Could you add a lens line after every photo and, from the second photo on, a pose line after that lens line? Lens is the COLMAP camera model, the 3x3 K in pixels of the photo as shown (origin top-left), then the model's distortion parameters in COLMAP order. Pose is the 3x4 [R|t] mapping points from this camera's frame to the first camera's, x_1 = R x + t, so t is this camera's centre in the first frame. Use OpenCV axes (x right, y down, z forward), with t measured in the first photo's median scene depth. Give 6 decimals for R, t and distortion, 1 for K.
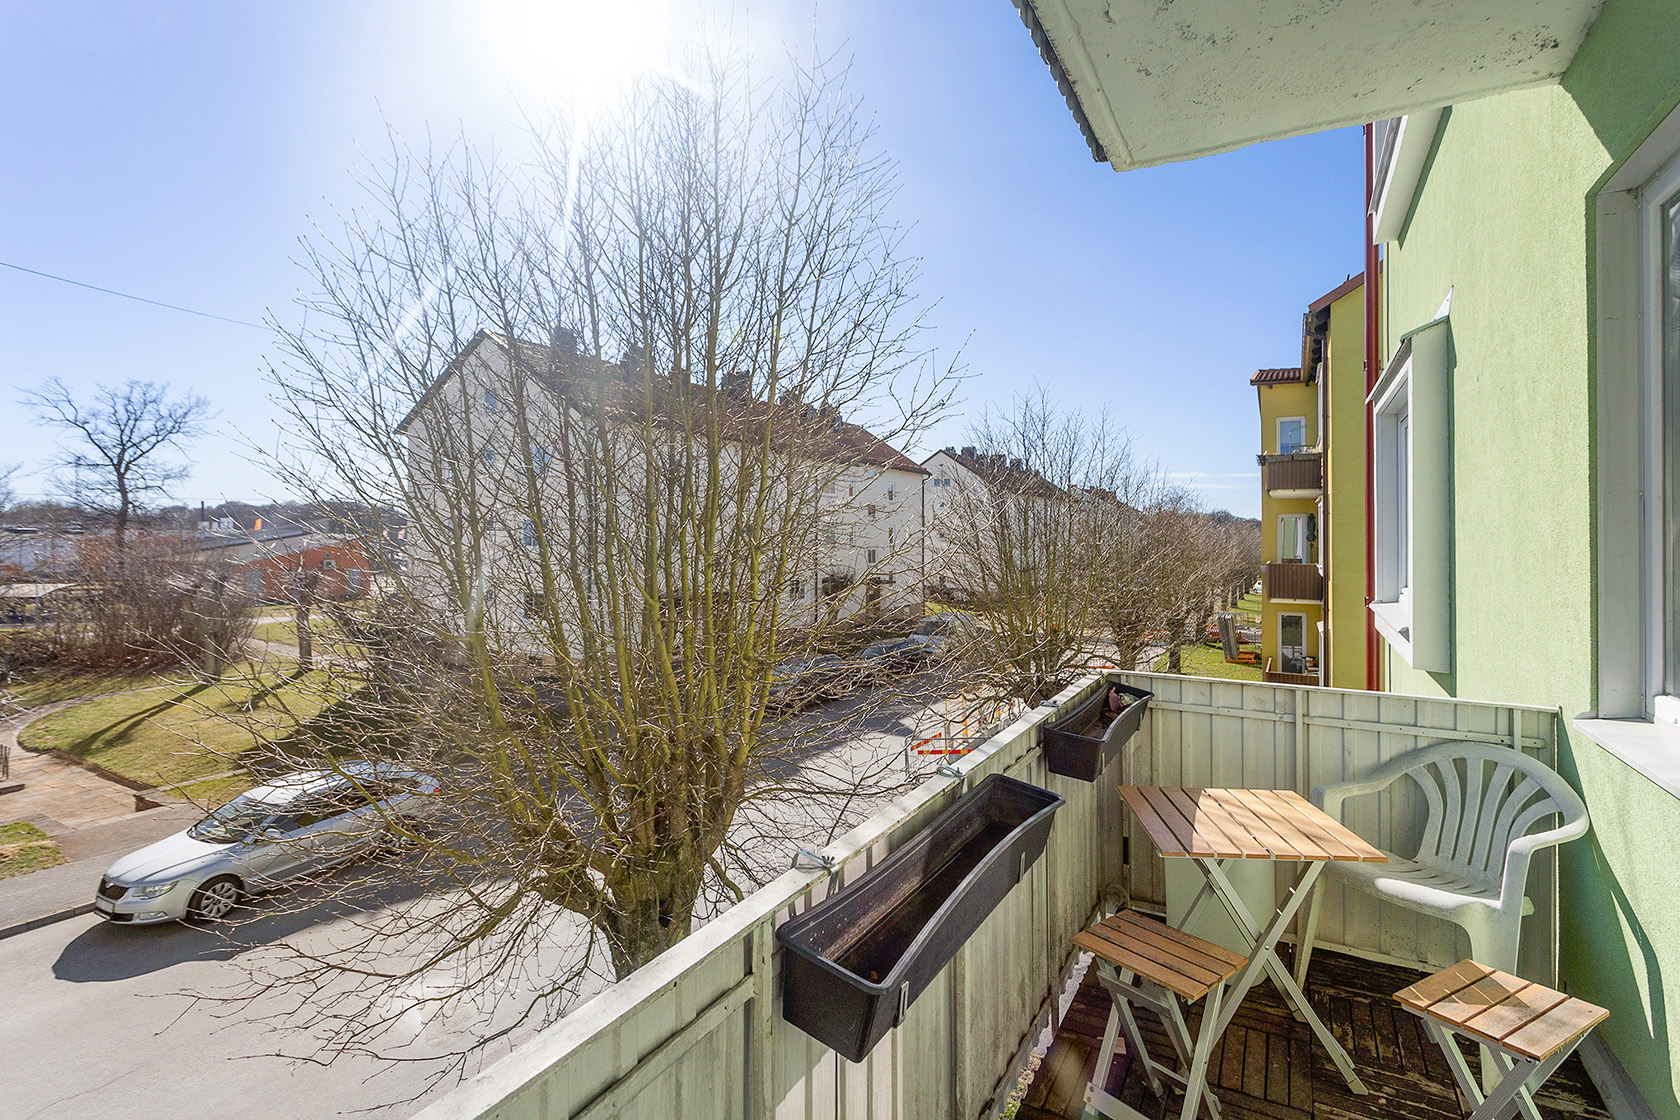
lens RADIAL K [[602.4, 0, 840.0], [0, 602.4, 560.0], [0, 0, 1]] dist [-0.001751, 0.000023]
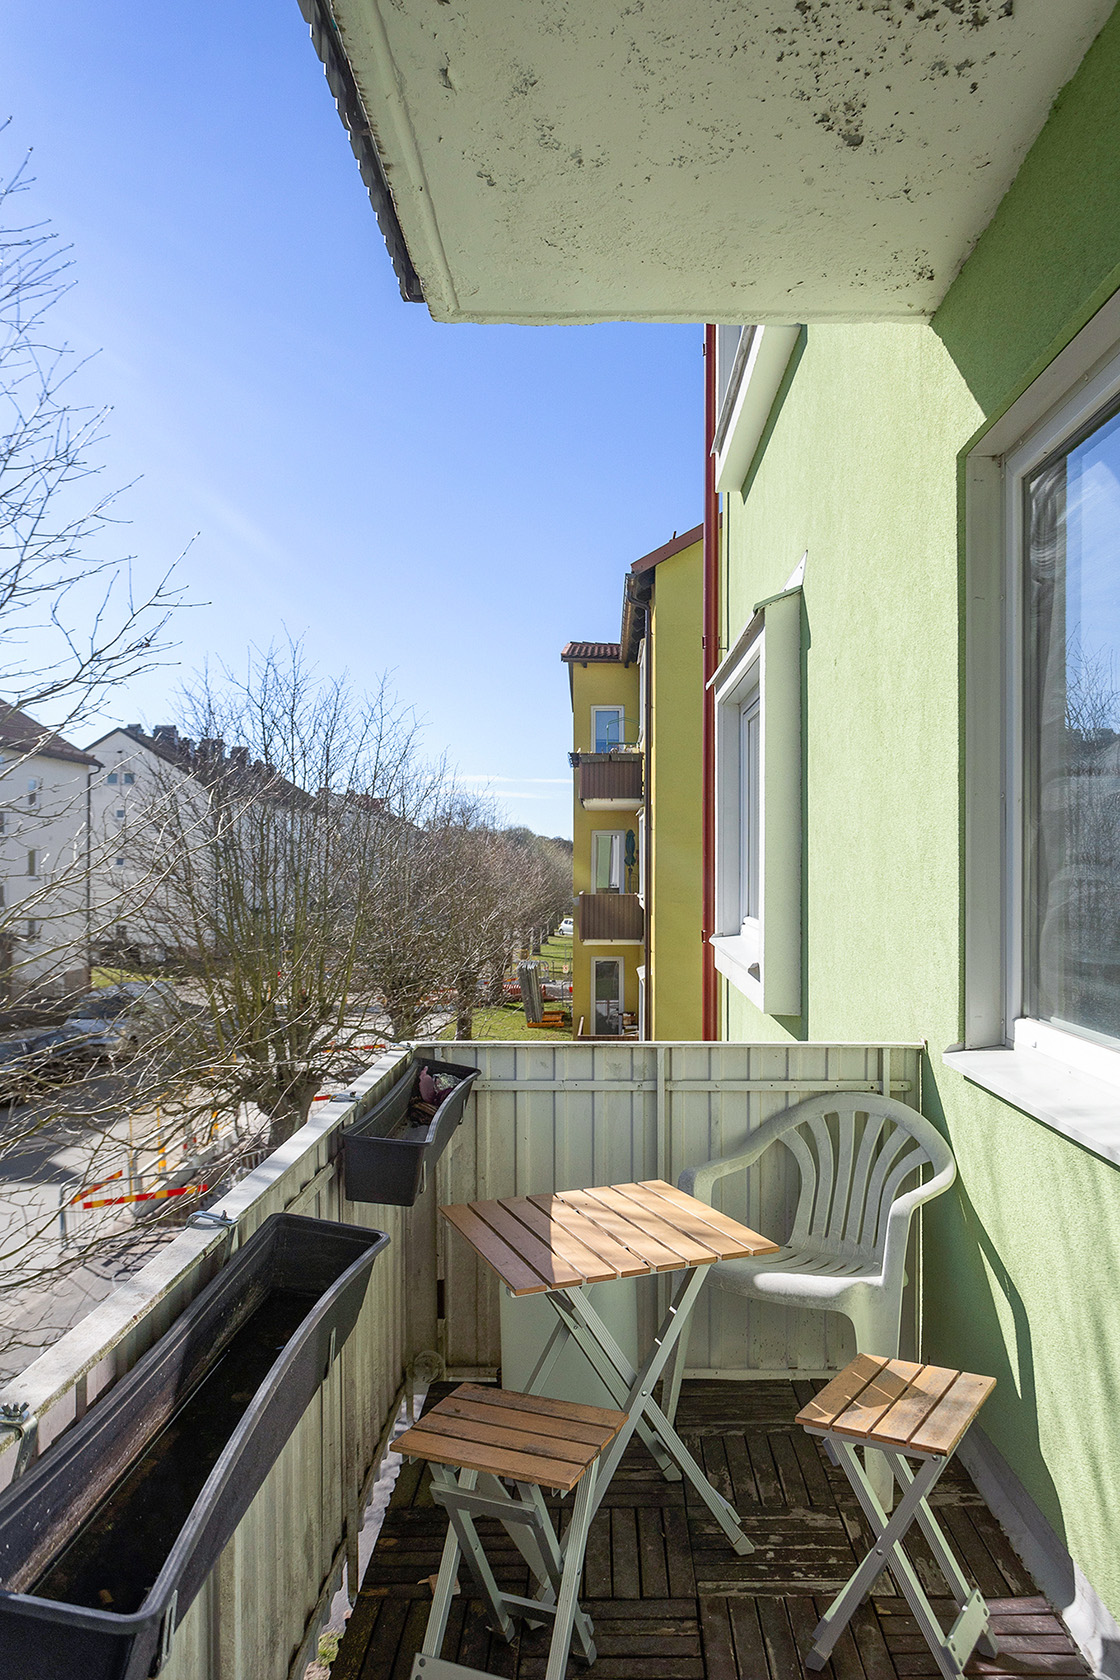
lens RADIAL K [[1025.3, 0, 560.0], [0, 1025.3, 840.0], [0, 0, 1]] dist [-0.007422, 0.005856]
pose [[0.908895, 0.001295, 0.417024, 0.098807], [0.000347, 0.999992, -0.003860, -0.041994], [-0.417026, 0.003653, 0.908887, -0.129602]]
